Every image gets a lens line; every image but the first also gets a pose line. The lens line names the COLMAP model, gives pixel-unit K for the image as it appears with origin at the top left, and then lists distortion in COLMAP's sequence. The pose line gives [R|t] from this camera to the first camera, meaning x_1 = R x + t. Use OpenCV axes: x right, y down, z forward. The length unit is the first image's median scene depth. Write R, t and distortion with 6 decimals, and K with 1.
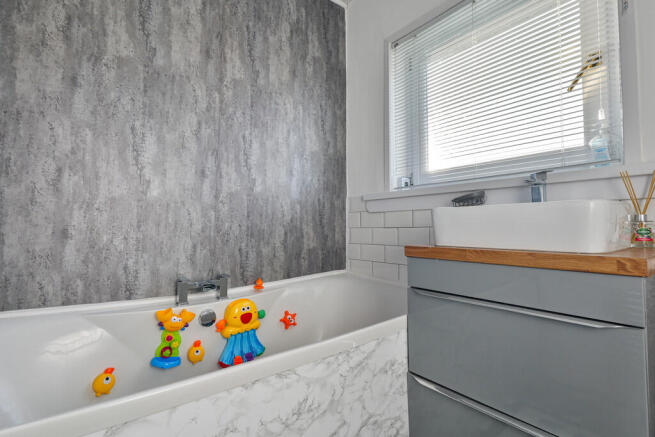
lens RADIAL K [[304.1, 0, 328.4], [0, 304.1, 214.8], [0, 0, 1]] dist [0.000115, 0.000286]
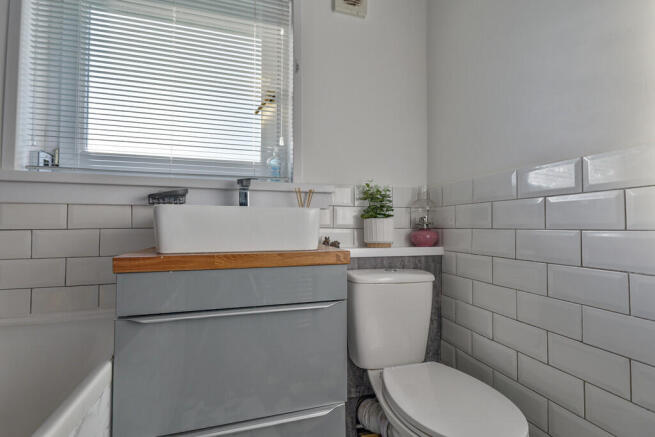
lens RADIAL K [[304.1, 0, 328.4], [0, 304.1, 214.8], [0, 0, 1]] dist [0.000115, 0.000286]
pose [[0.367902, 0.042348, 0.928900, -0.189818], [-0.037500, 0.998825, -0.030684, 0.010818], [-0.929108, -0.023545, 0.369058, 0.304159]]
